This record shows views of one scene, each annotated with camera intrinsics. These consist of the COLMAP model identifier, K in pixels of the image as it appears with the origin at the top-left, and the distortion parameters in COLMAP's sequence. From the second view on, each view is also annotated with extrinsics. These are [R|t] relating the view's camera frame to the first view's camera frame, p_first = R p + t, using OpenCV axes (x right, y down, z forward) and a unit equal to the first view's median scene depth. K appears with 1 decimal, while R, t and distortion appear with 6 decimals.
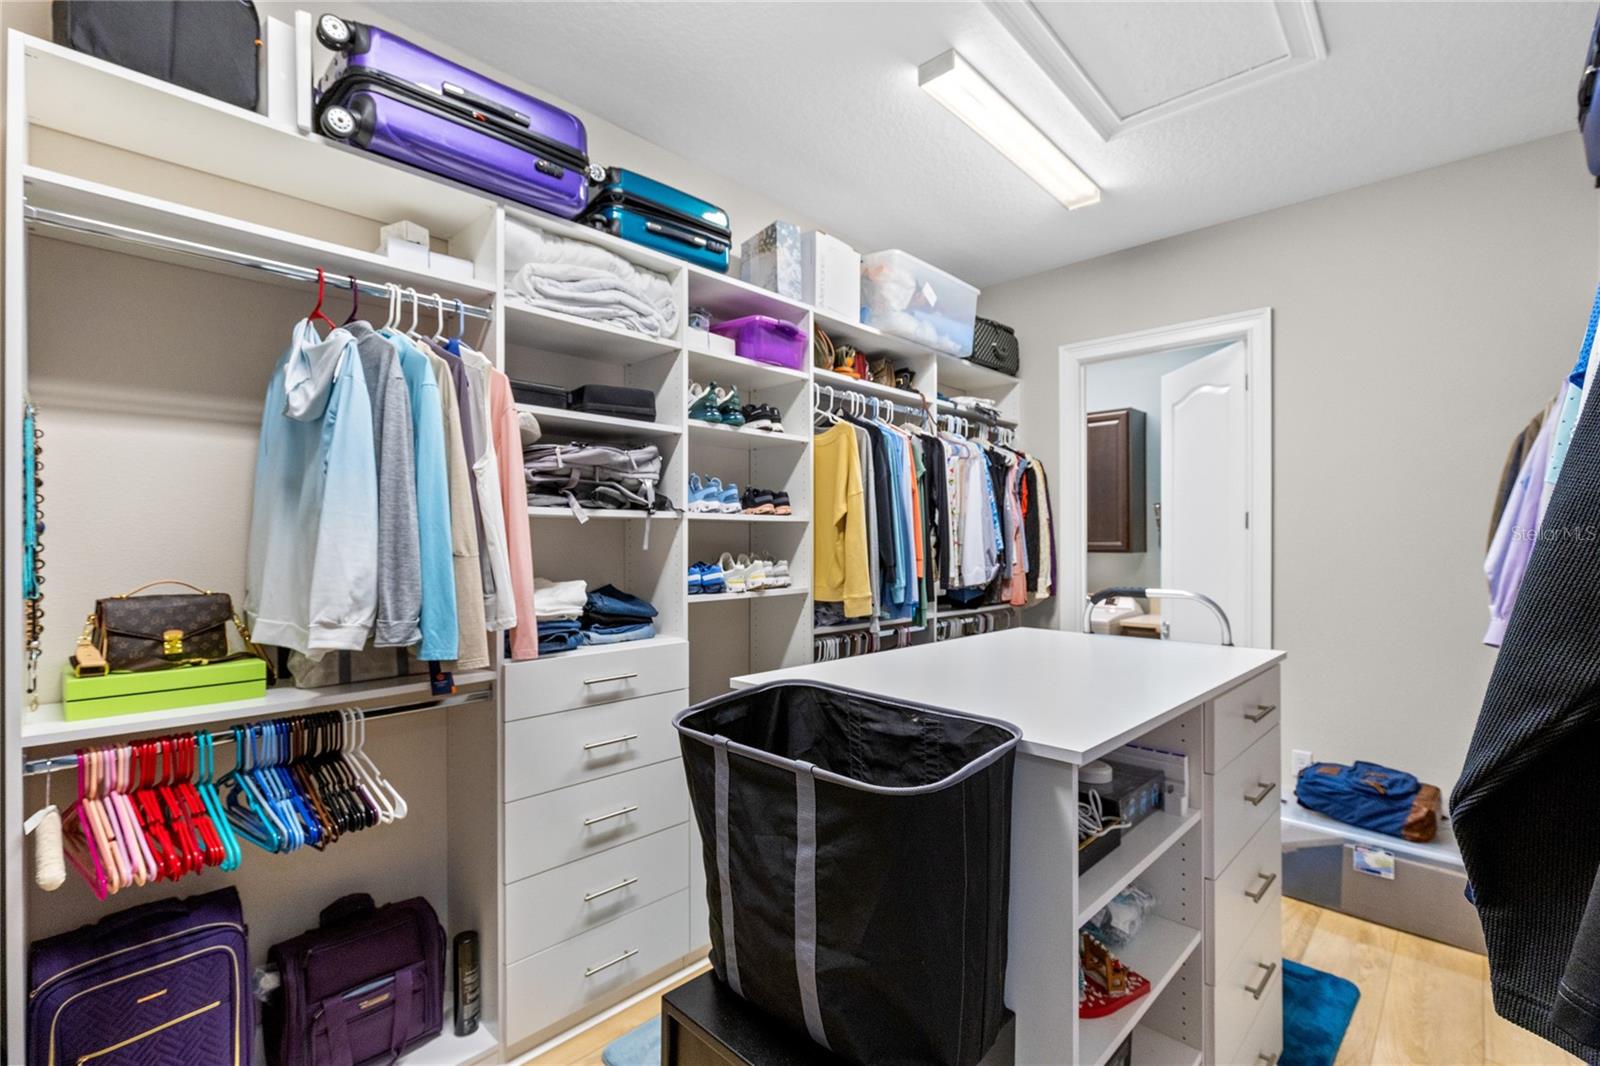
lens RADIAL K [[721.4, 0, 803.1], [0, 721.4, 539.0], [0, 0, 1]] dist [0.000661, 0.000103]
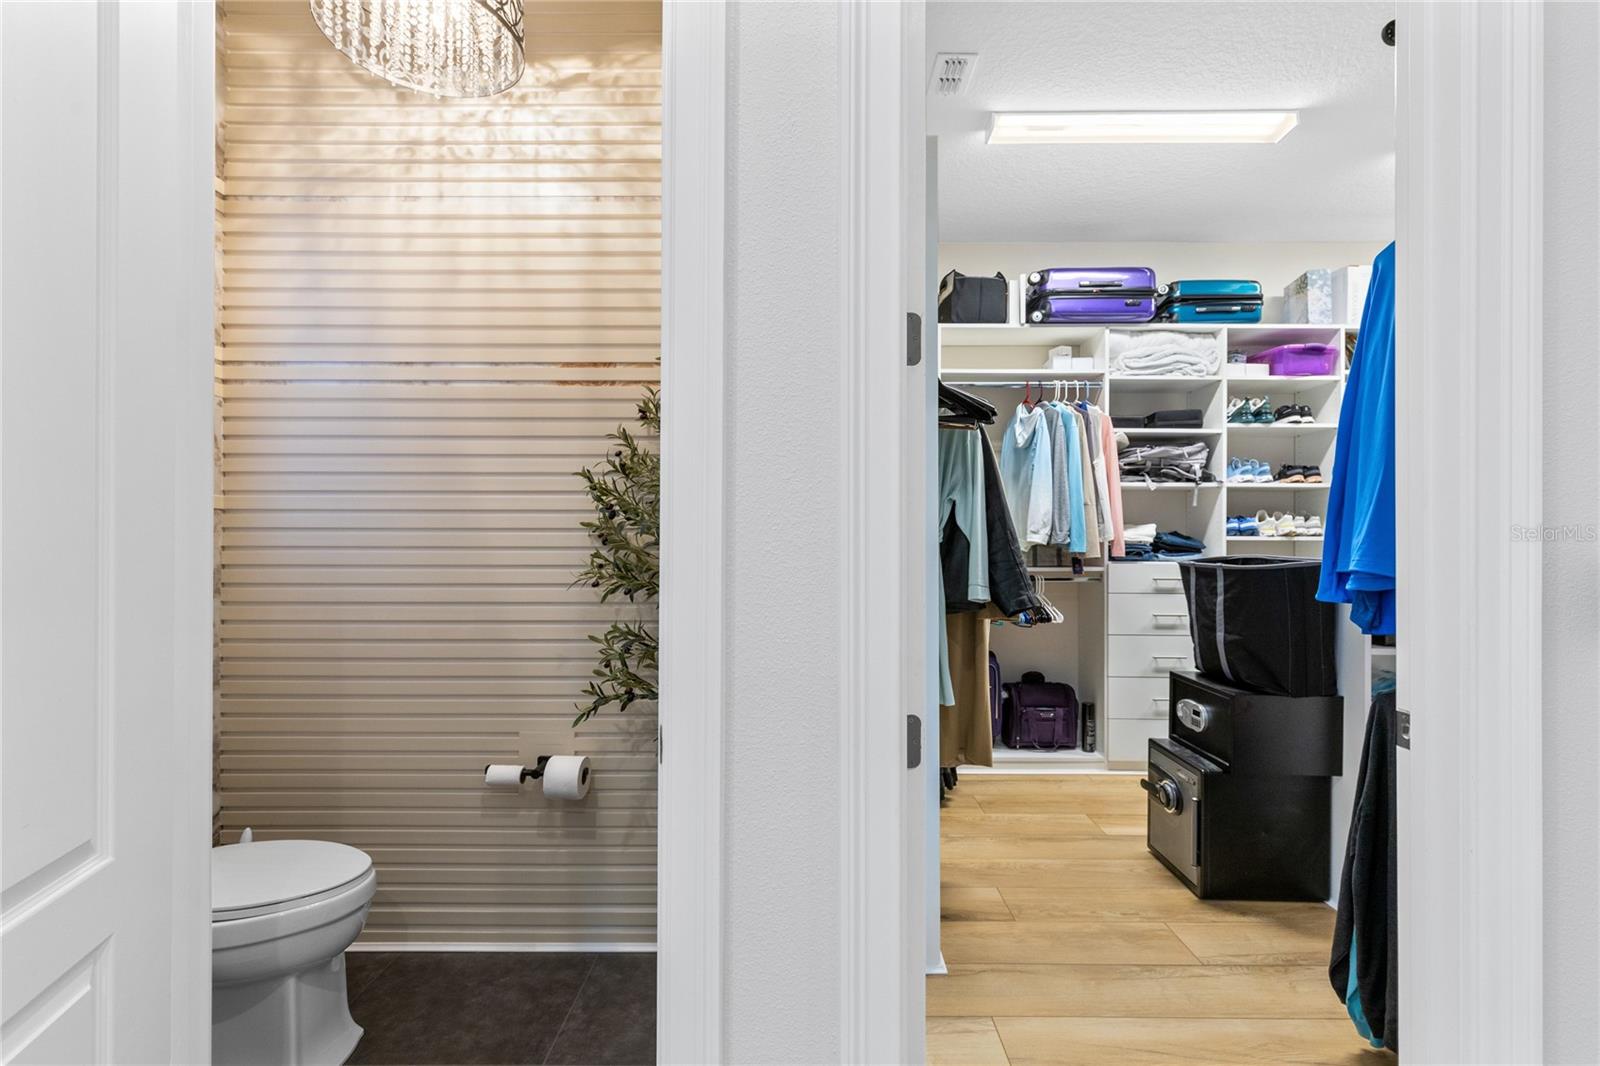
lens RADIAL K [[721.4, 0, 798.9], [0, 721.4, 539.4], [0, 0, 1]] dist [0.000661, 0.000103]
pose [[0.691039, 0.001898, -0.722815, 0.388198], [-0.003565, 0.999993, -0.000782, 0.105894], [0.722809, 0.003118, 0.691041, -0.884936]]
